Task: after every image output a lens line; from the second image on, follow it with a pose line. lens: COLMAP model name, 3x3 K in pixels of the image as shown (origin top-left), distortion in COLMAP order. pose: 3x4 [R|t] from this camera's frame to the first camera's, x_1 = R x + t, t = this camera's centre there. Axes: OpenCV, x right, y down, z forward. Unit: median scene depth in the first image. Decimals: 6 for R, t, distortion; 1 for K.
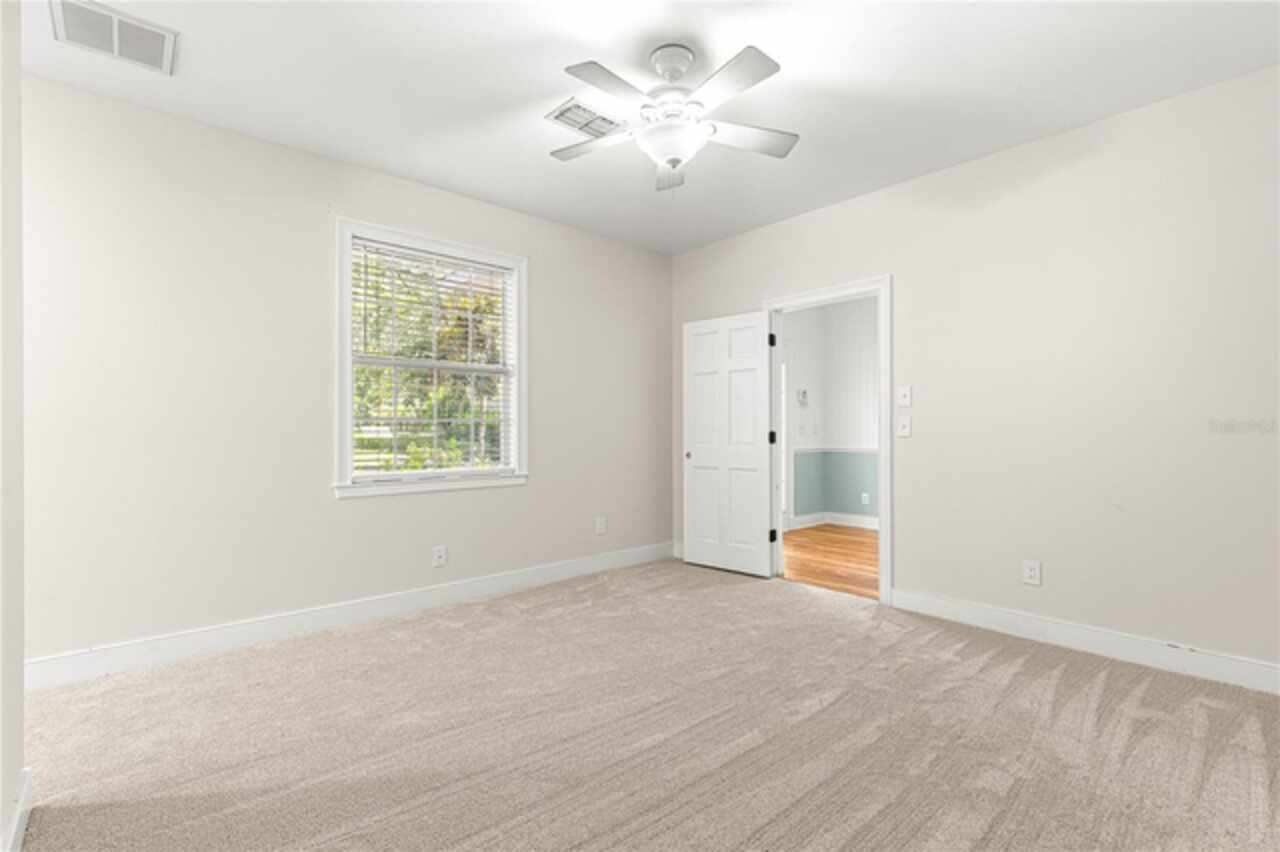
lens RADIAL K [[572.9, 0, 643.9], [0, 572.9, 427.1], [0, 0, 1]] dist [0.008893, 0.000985]
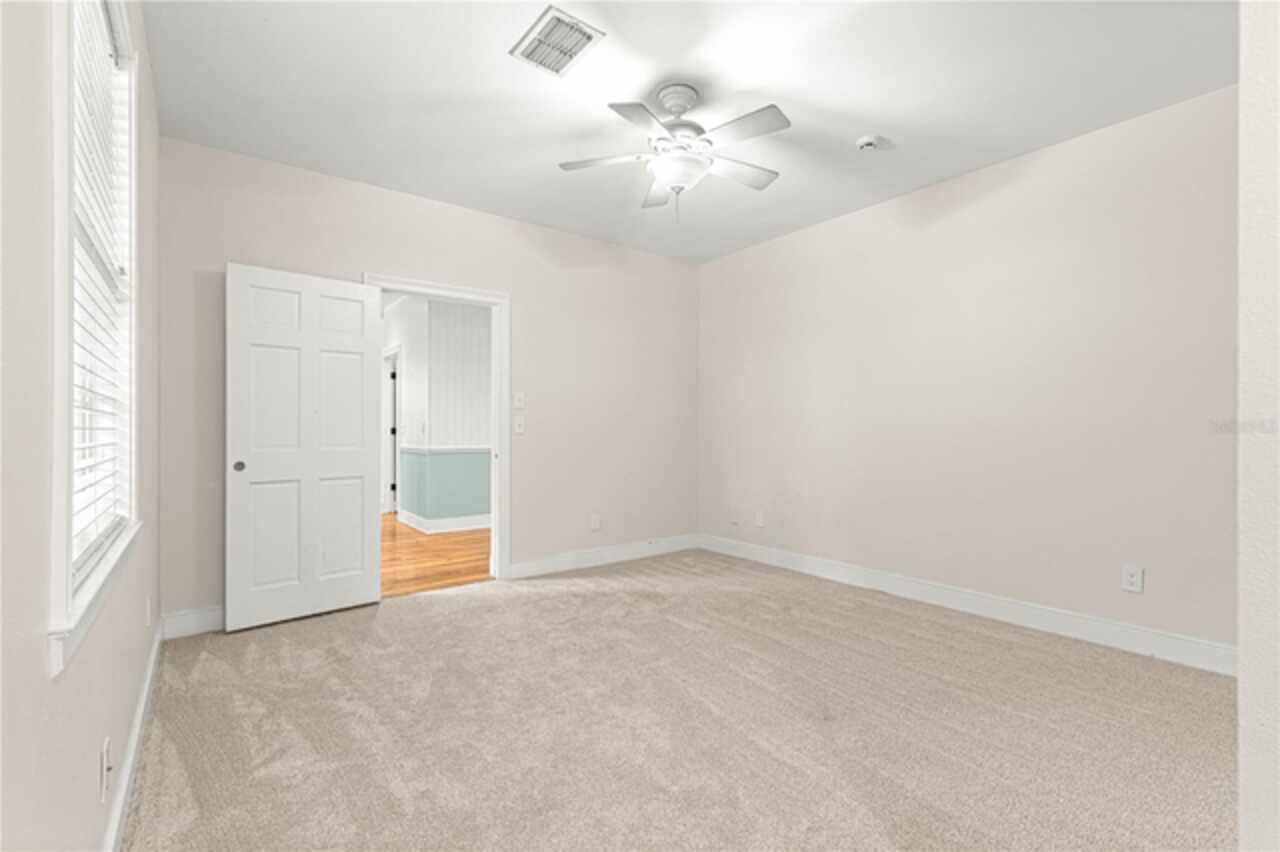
lens RADIAL K [[572.9, 0, 643.9], [0, 572.9, 429.1], [0, 0, 1]] dist [0.008893, 0.000985]
pose [[0.081072, 0.001845, 0.996707, -0.668728], [-0.007173, 0.999973, -0.001267, 0.005373], [-0.996682, -0.007047, 0.081083, 0.604388]]
